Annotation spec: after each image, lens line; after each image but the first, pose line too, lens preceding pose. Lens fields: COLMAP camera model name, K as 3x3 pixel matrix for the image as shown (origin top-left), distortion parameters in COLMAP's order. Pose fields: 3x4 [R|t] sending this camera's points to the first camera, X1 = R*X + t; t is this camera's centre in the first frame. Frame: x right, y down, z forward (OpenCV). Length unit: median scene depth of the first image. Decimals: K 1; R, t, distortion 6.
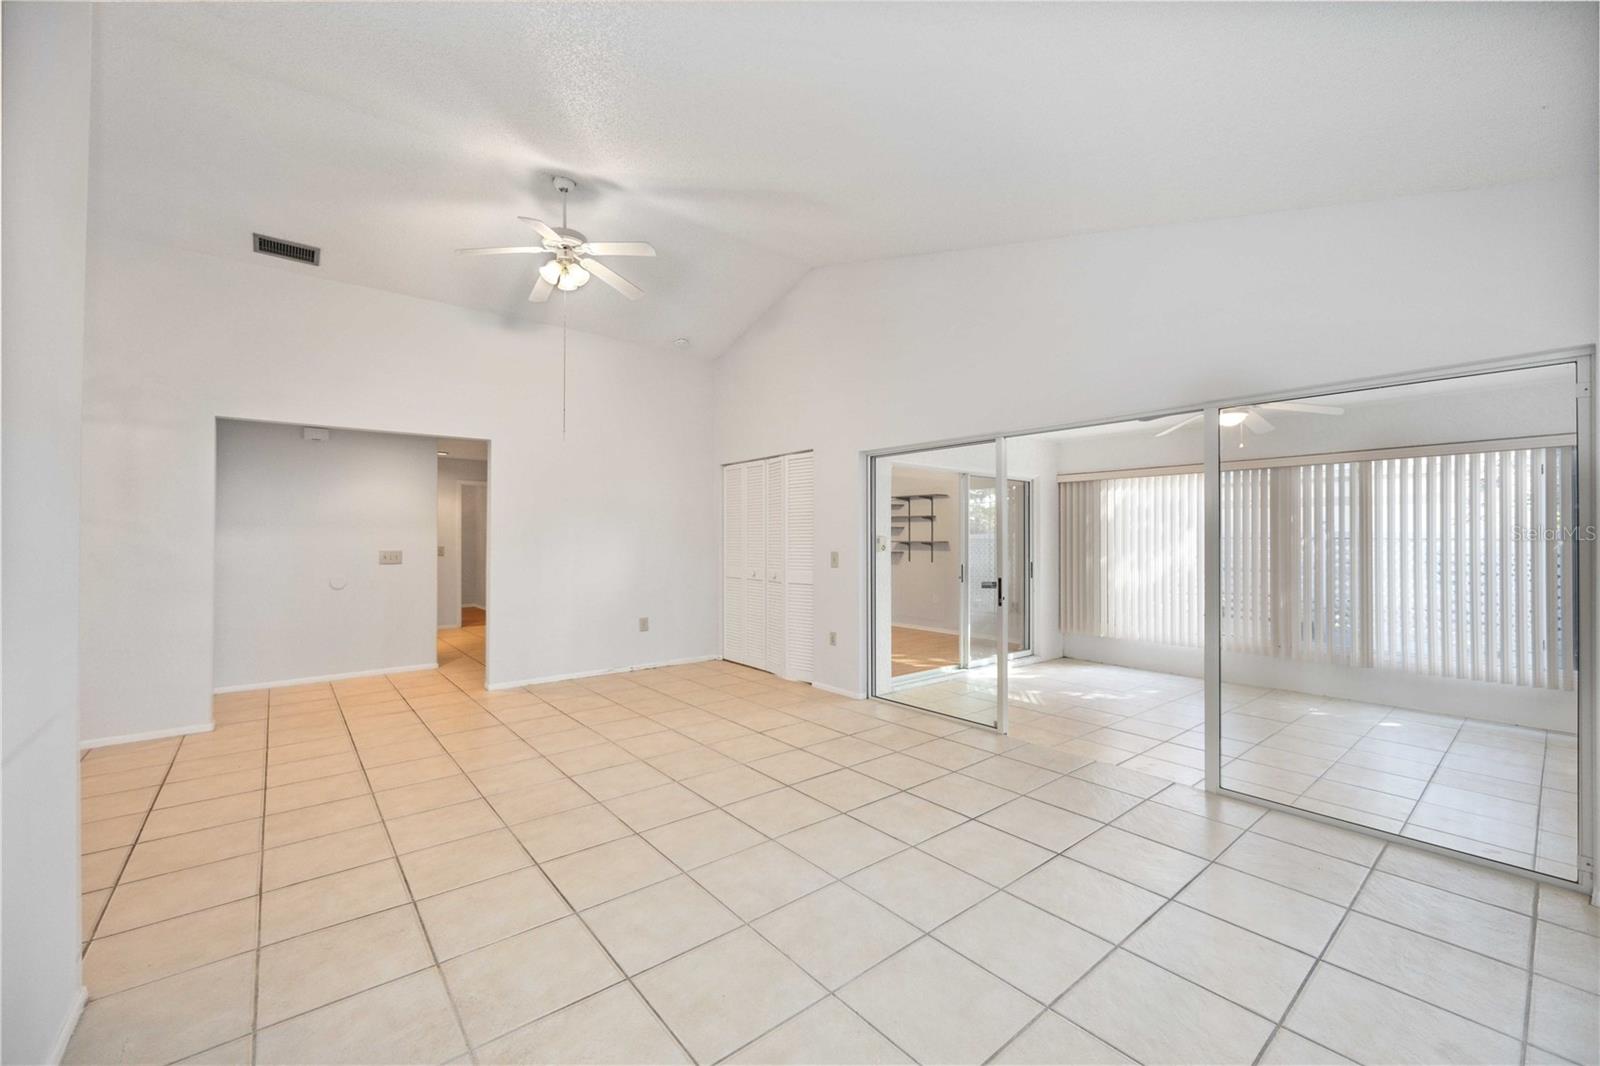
lens RADIAL K [[629.8, 0, 791.5], [0, 629.8, 538.5], [0, 0, 1]] dist [-0.001405, -0.000115]
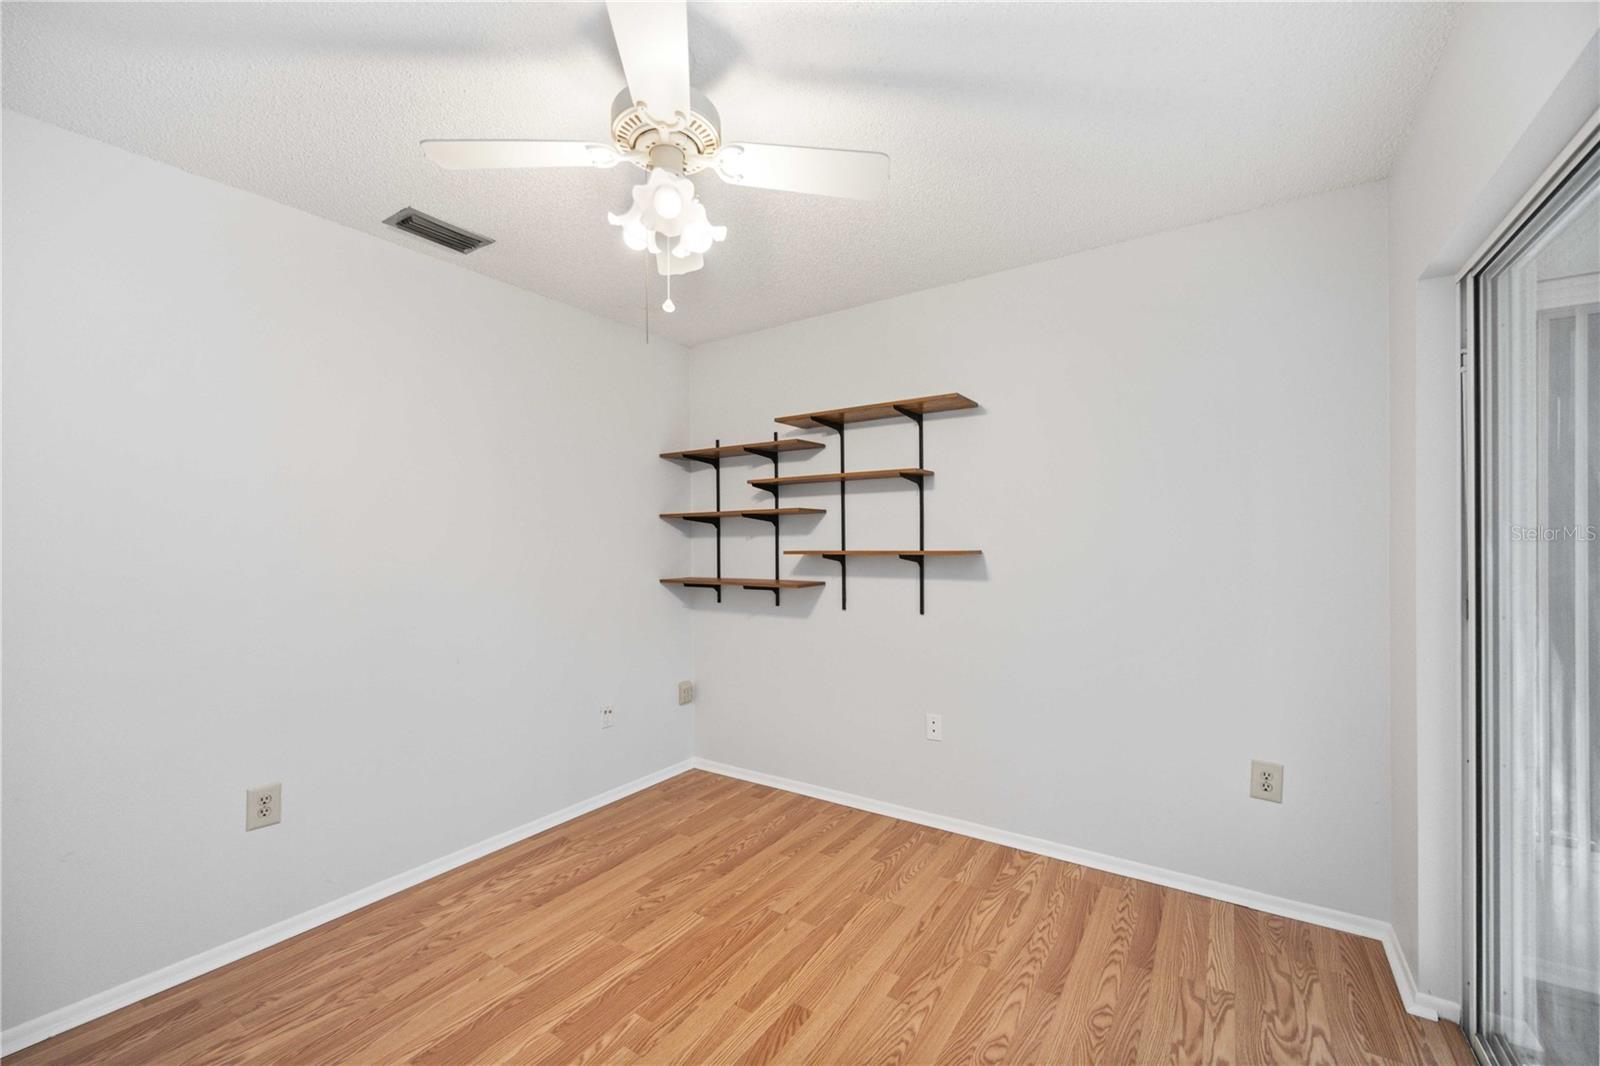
lens RADIAL K [[648.1, 0, 799.1], [0, 648.1, 545.7], [0, 0, 1]] dist [0.001568, 0.000137]
pose [[0.956062, -0.009019, 0.293026, 0.082626], [0.008733, 0.999959, 0.002284, 0.001281], [-0.293035, 0.000376, 0.956102, 0.893530]]
